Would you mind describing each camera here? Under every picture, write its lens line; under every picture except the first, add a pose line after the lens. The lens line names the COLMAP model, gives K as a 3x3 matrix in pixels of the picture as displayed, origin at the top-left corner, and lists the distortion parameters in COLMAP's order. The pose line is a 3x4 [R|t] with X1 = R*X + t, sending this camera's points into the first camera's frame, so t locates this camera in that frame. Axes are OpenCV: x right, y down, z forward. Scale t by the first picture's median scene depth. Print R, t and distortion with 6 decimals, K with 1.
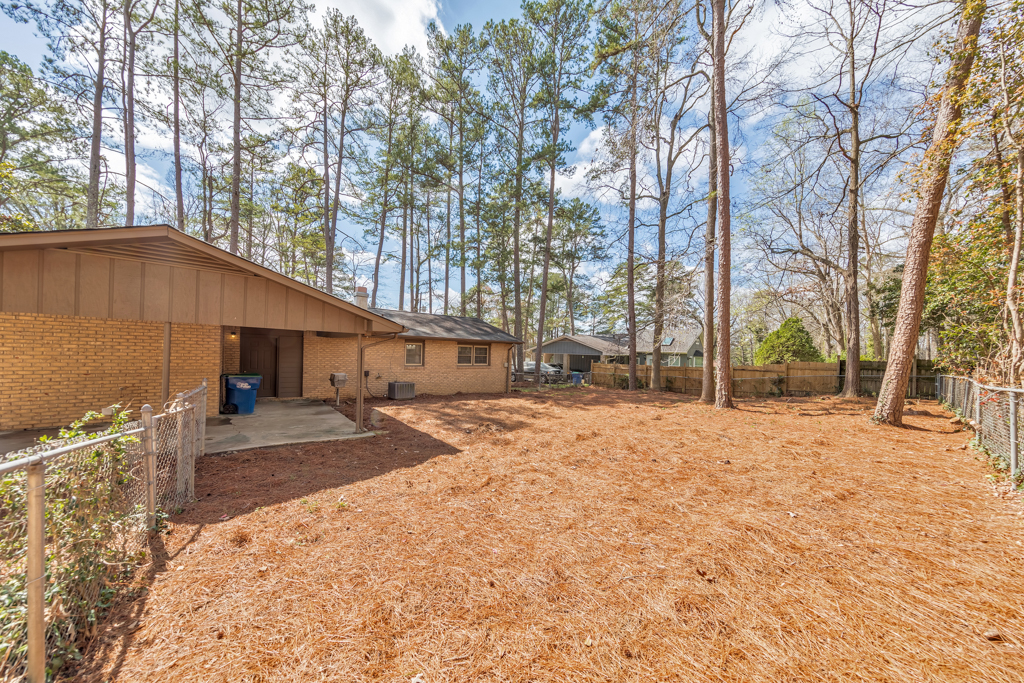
lens RADIAL K [[327.1, 0, 513.6], [0, 327.1, 354.3], [0, 0, 1]] dist [0.002989, 0.000003]
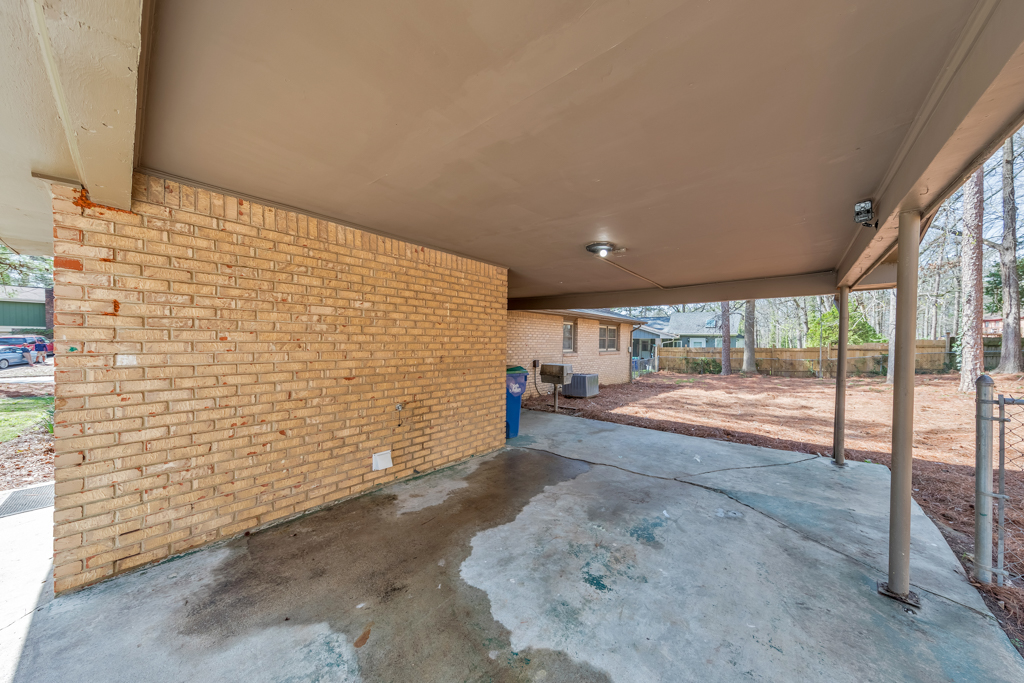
lens RADIAL K [[327.1, 0, 517.2], [0, 327.1, 347.6], [0, 0, 1]] dist [0.002989, 0.000003]
pose [[0.985689, -0.020838, 0.167279, -0.977680], [0.017996, 0.999667, 0.018485, 0.015027], [-0.167609, -0.015210, 0.985736, 0.465687]]
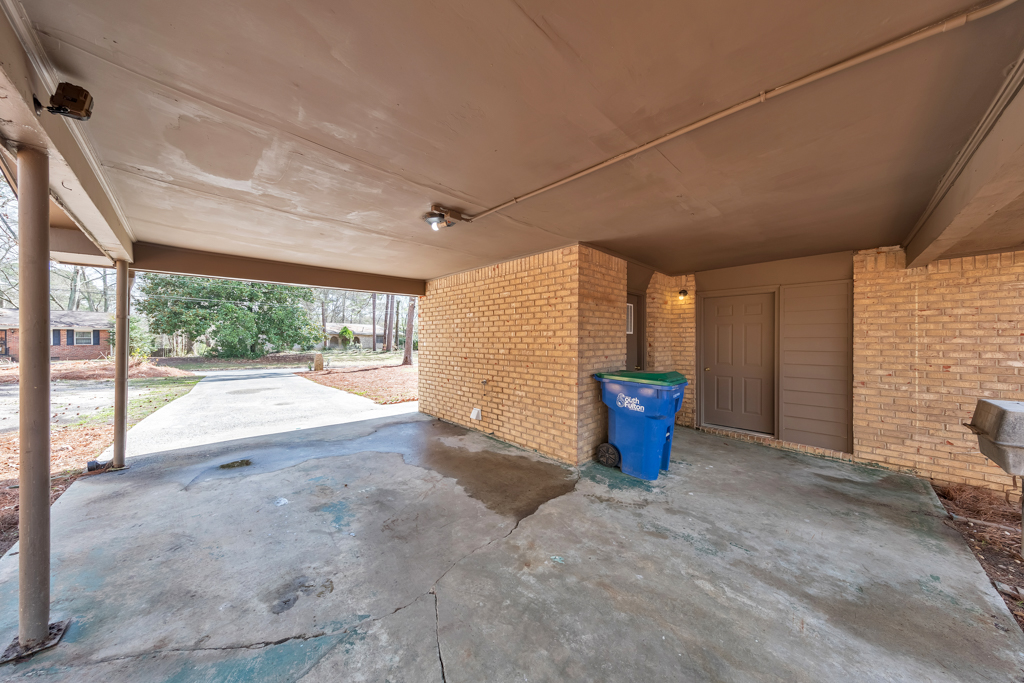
lens RADIAL K [[327.1, 0, 517.1], [0, 327.1, 341.7], [0, 0, 1]] dist [0.002989, 0.000003]
pose [[0.080949, -0.024764, -0.996411, -0.474574], [-0.006045, 0.999661, -0.025336, 0.035511], [0.996700, 0.008074, 0.080772, 0.891946]]
